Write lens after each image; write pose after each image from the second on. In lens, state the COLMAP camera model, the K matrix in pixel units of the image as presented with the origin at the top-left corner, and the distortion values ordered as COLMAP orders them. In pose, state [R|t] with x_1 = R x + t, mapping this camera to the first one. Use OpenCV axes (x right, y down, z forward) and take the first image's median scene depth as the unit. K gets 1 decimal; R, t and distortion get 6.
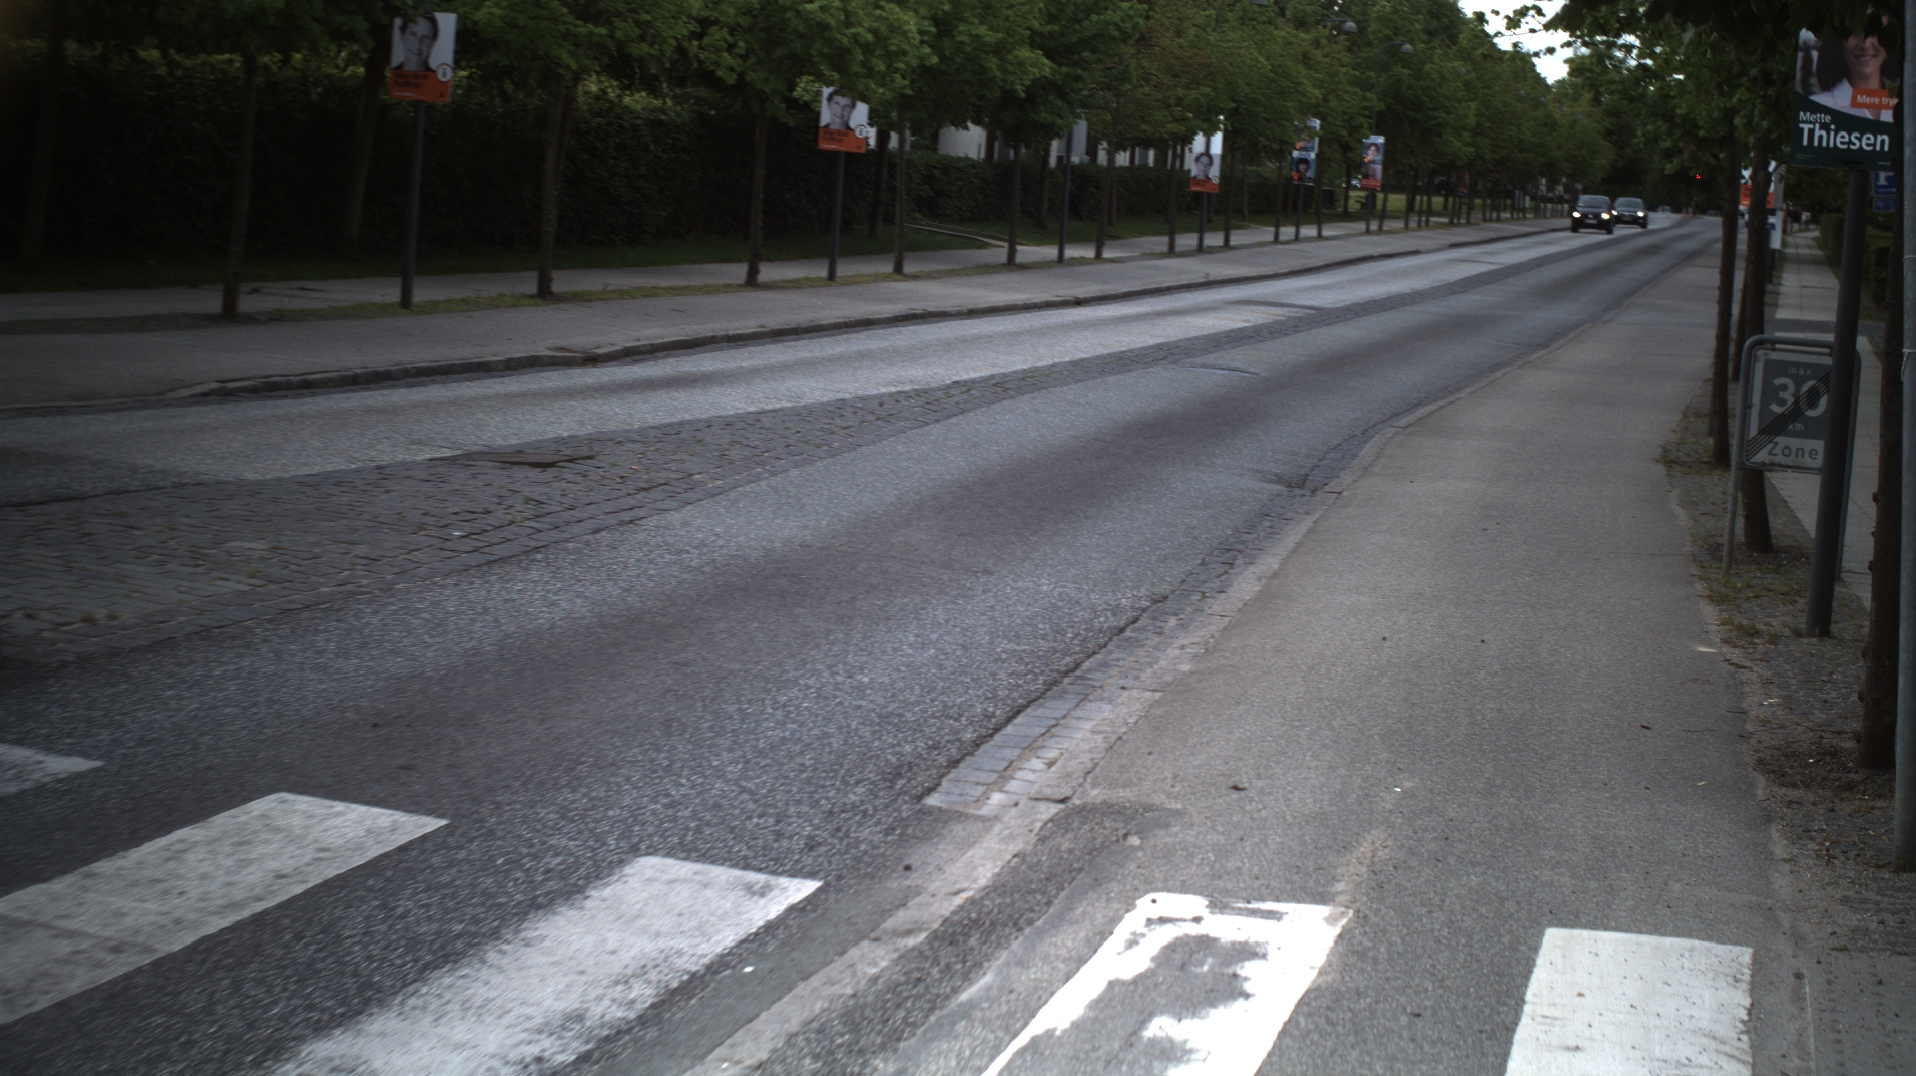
lens RADIAL K [[3377.2, 0, 958.0], [0, 3377.2, 538.0], [0, 0, 1]] dist [-0.299561, 0.405953]
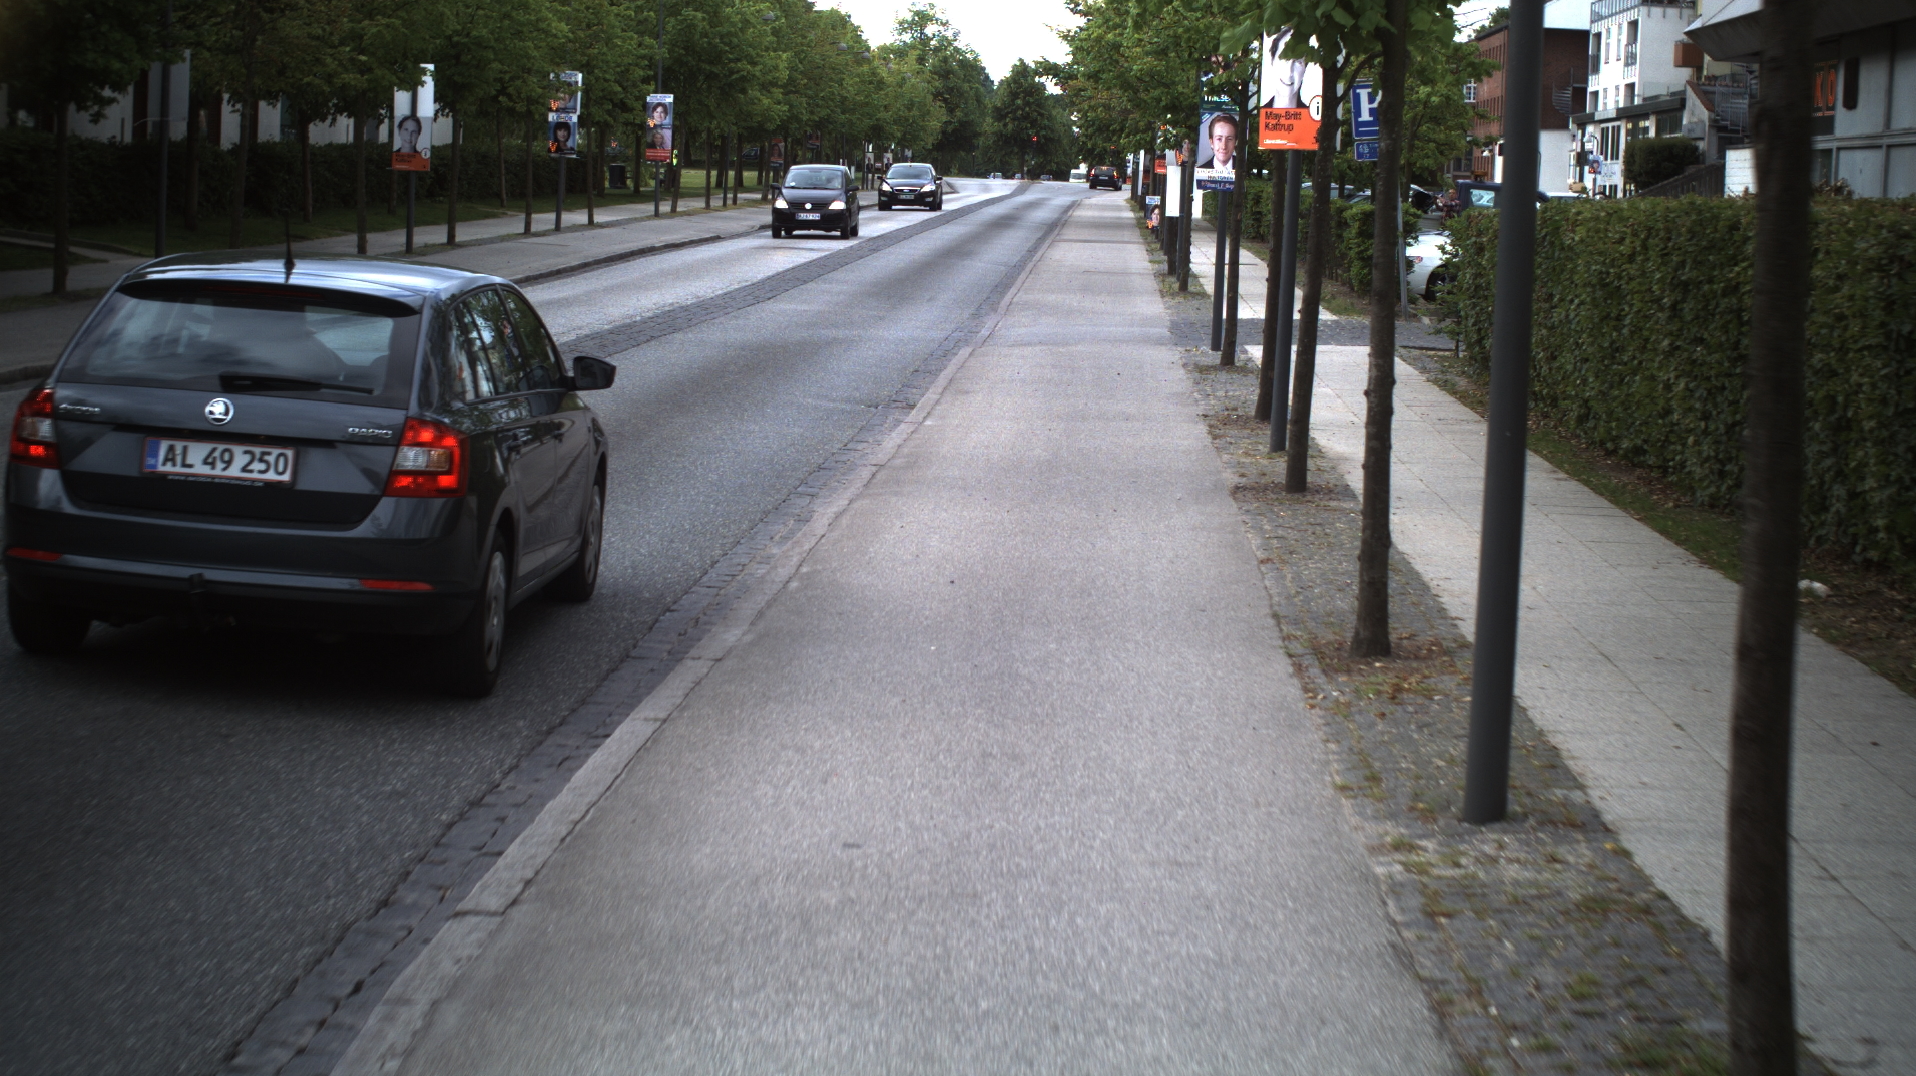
lens RADIAL K [[3377.2, 0, 958.0], [0, 3377.2, 538.0], [0, 0, 1]] dist [-0.299561, 0.405953]
pose [[0.979711, -0.048489, 0.194459, 0.093368], [0.047470, 0.998824, 0.009900, -0.053209], [-0.194710, -0.000468, 0.980861, 0.566349]]
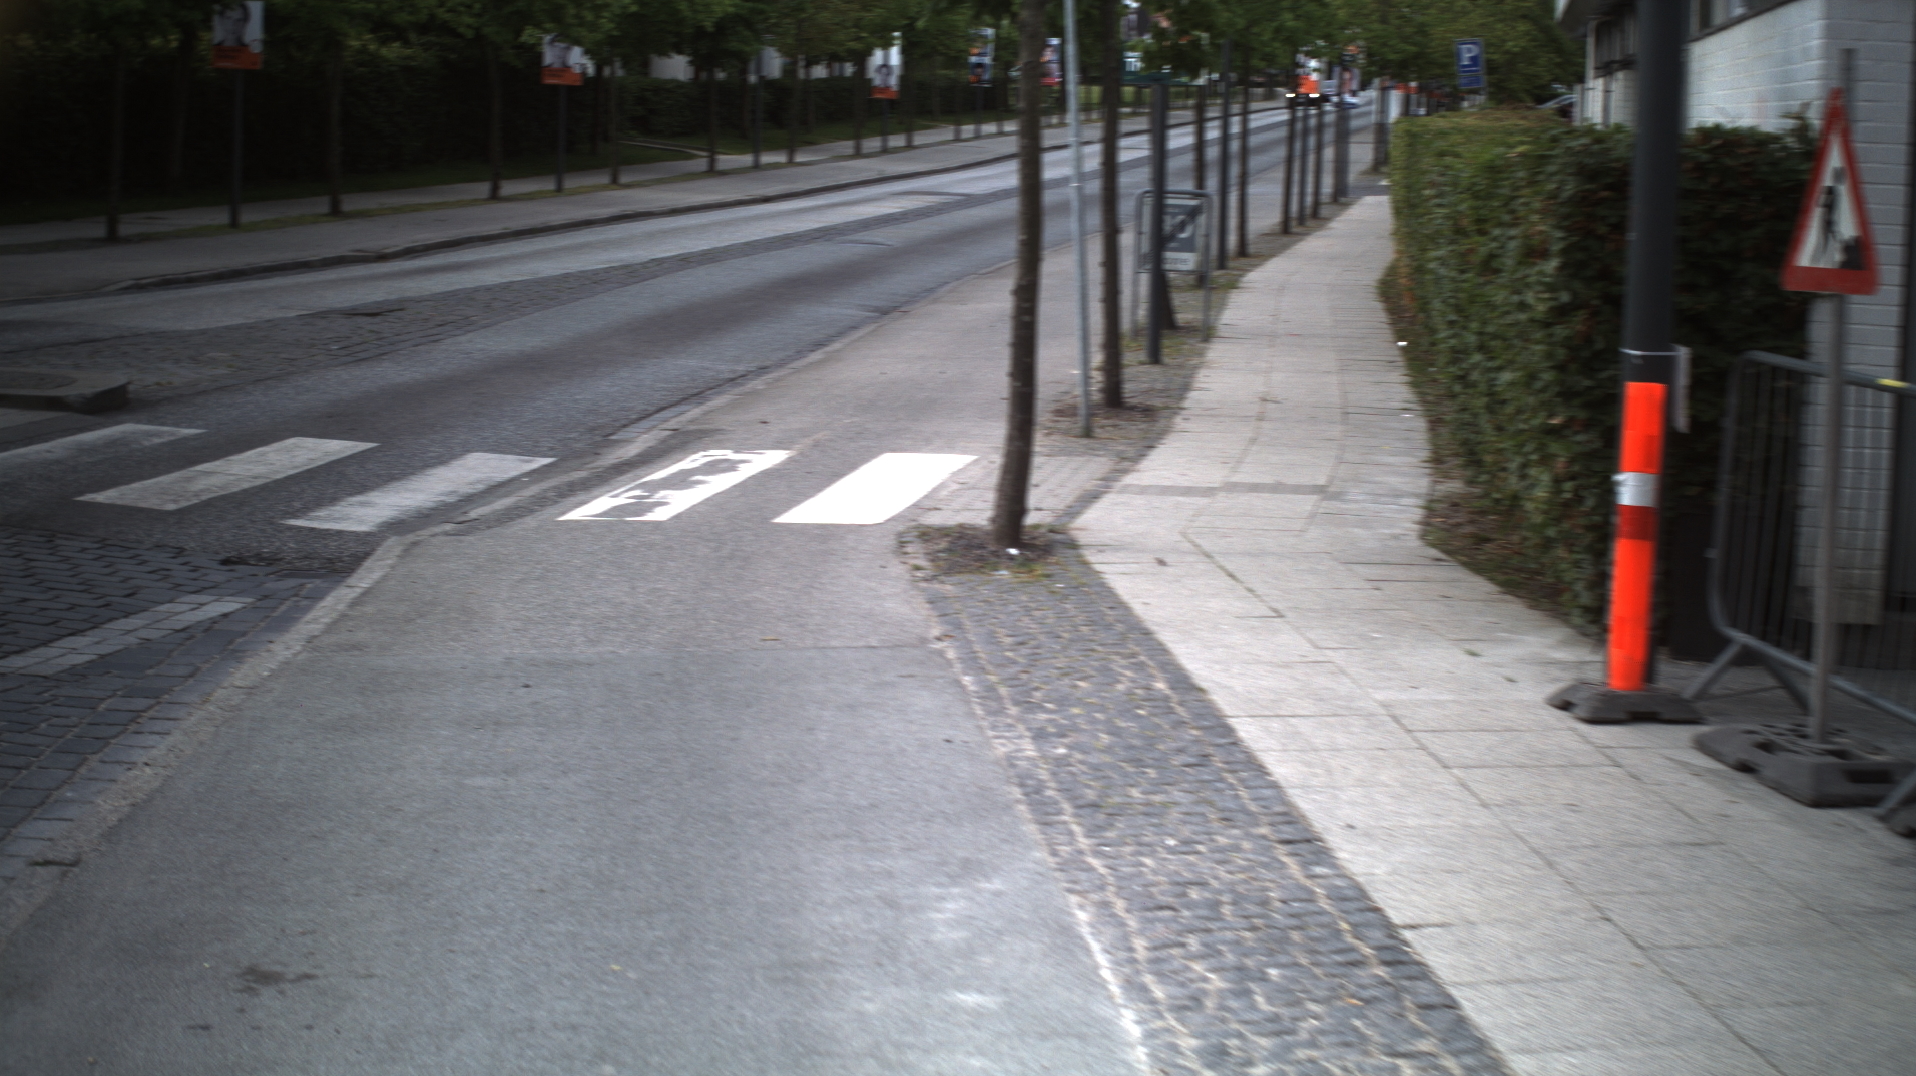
lens RADIAL K [[3377.2, 0, 958.0], [0, 3377.2, 538.0], [0, 0, 1]] dist [-0.299561, 0.405953]
pose [[0.995800, -0.055325, 0.072950, 0.013875], [0.053250, 0.998128, 0.030086, 0.025819], [-0.074478, -0.026075, 0.996882, -0.292153]]
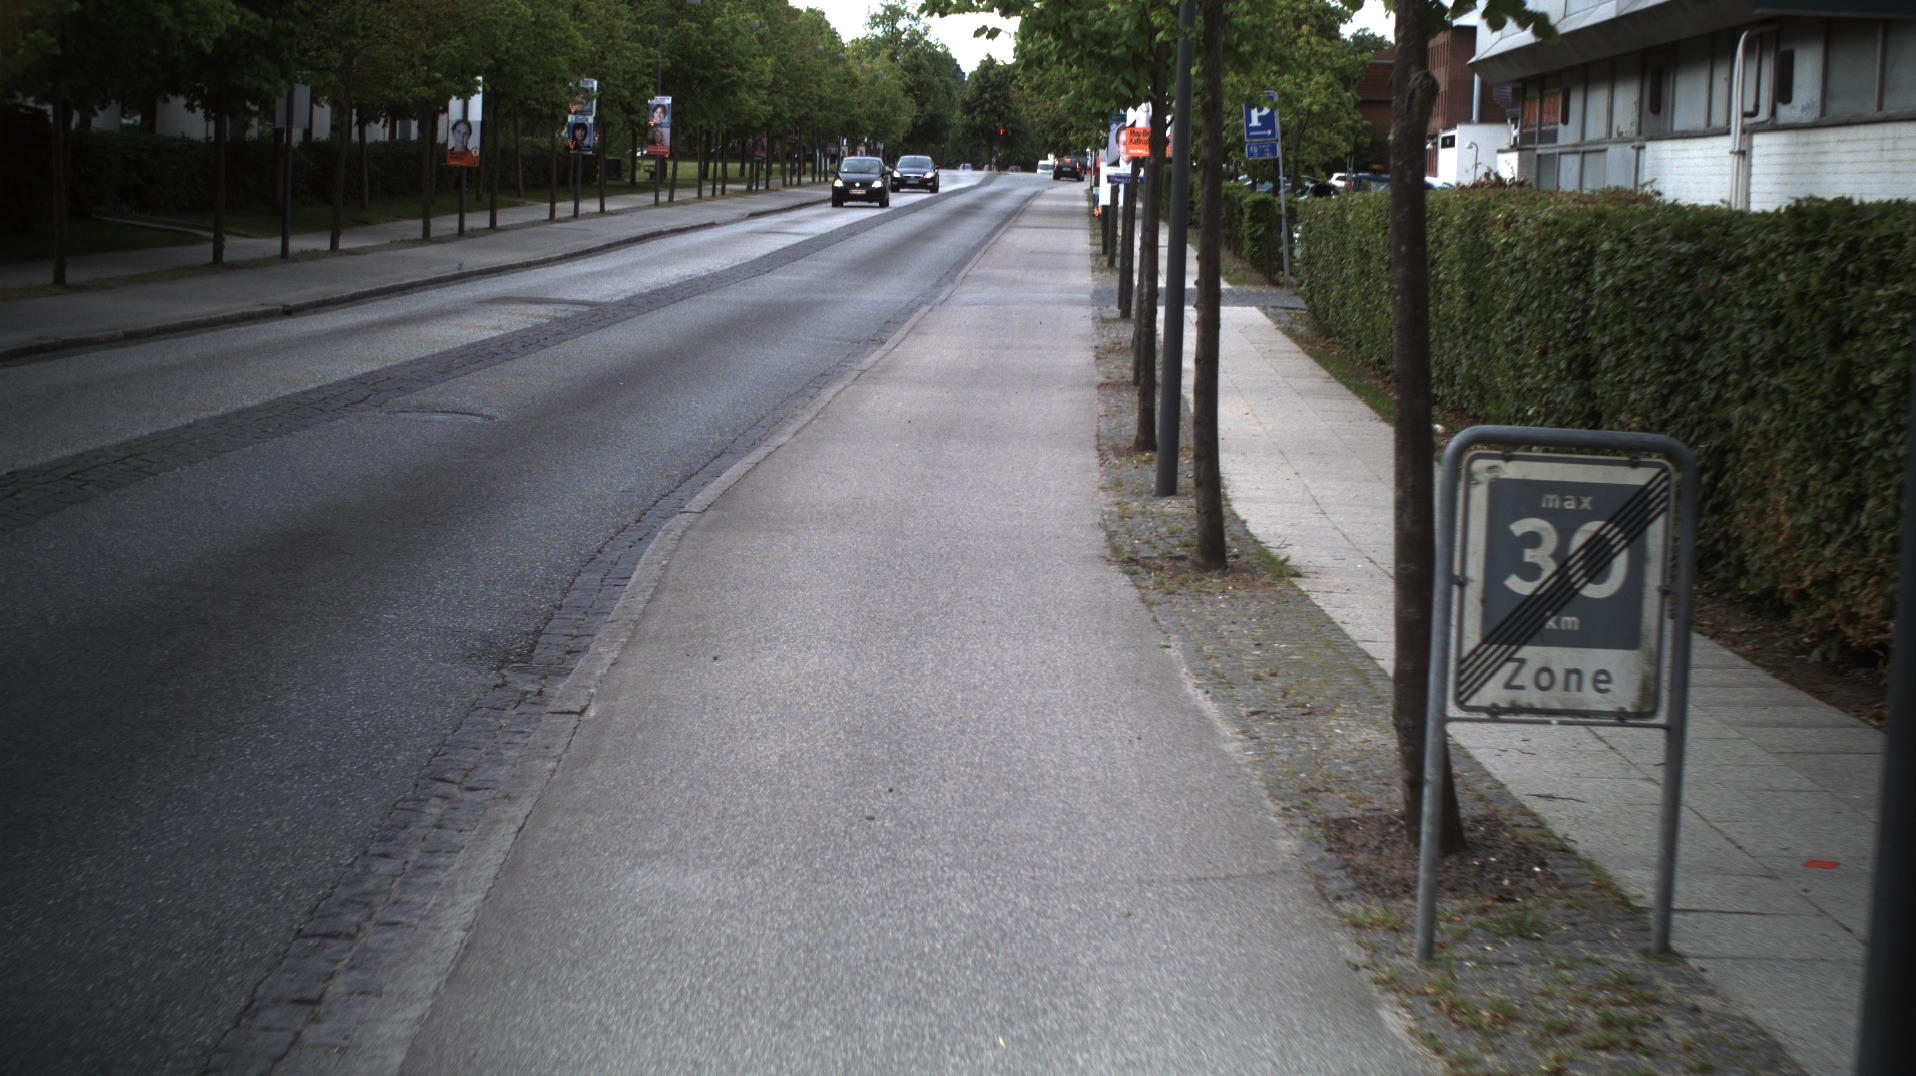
lens RADIAL K [[3377.2, 0, 958.0], [0, 3377.2, 538.0], [0, 0, 1]] dist [-0.299561, 0.405953]
pose [[0.978023, -0.049463, 0.202546, 0.039885], [0.047770, 0.998771, 0.013241, -0.027714], [-0.202952, -0.003274, 0.979183, 0.285160]]
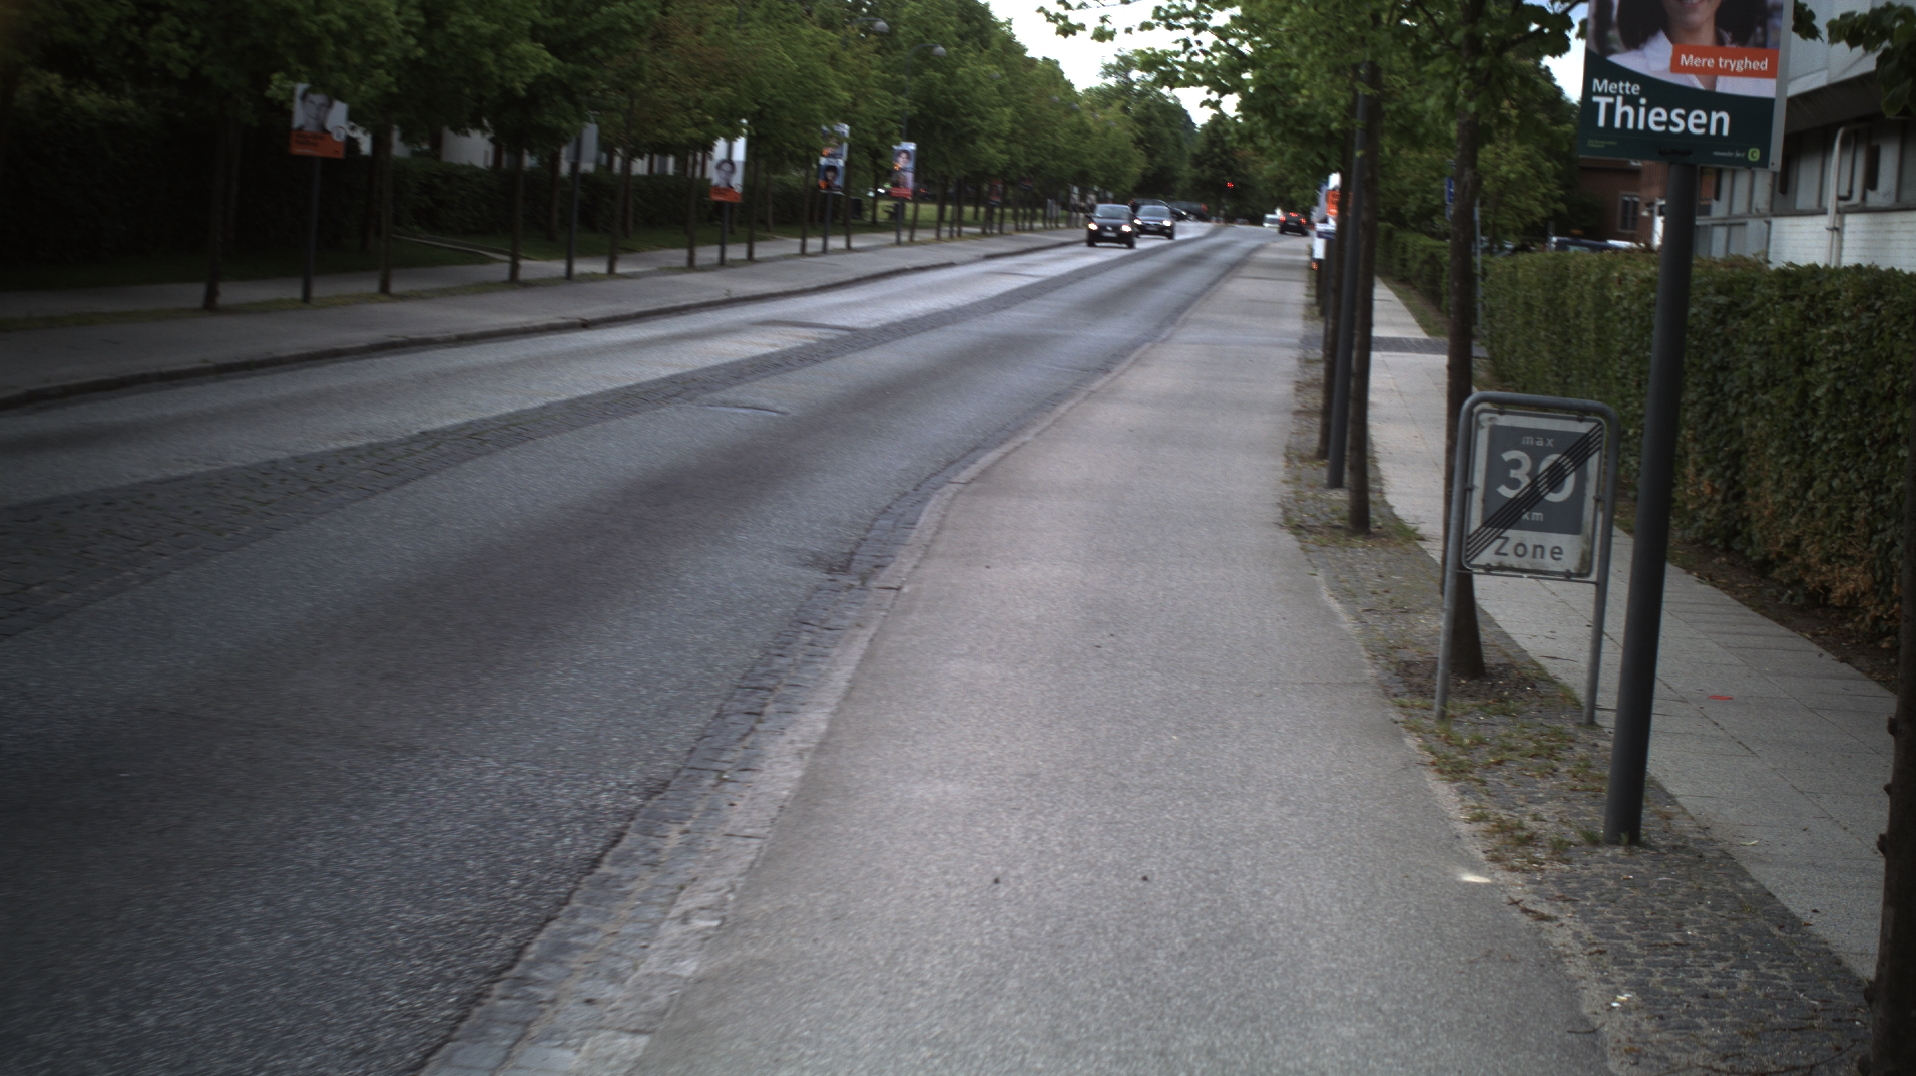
lens RADIAL K [[3377.2, 0, 958.0], [0, 3377.2, 538.0], [0, 0, 1]] dist [-0.299561, 0.405953]
pose [[0.990095, -0.009382, 0.140085, 0.011438], [0.009817, 0.999949, -0.002414, -0.014160], [-0.140055, 0.003765, 0.990137, 0.142471]]
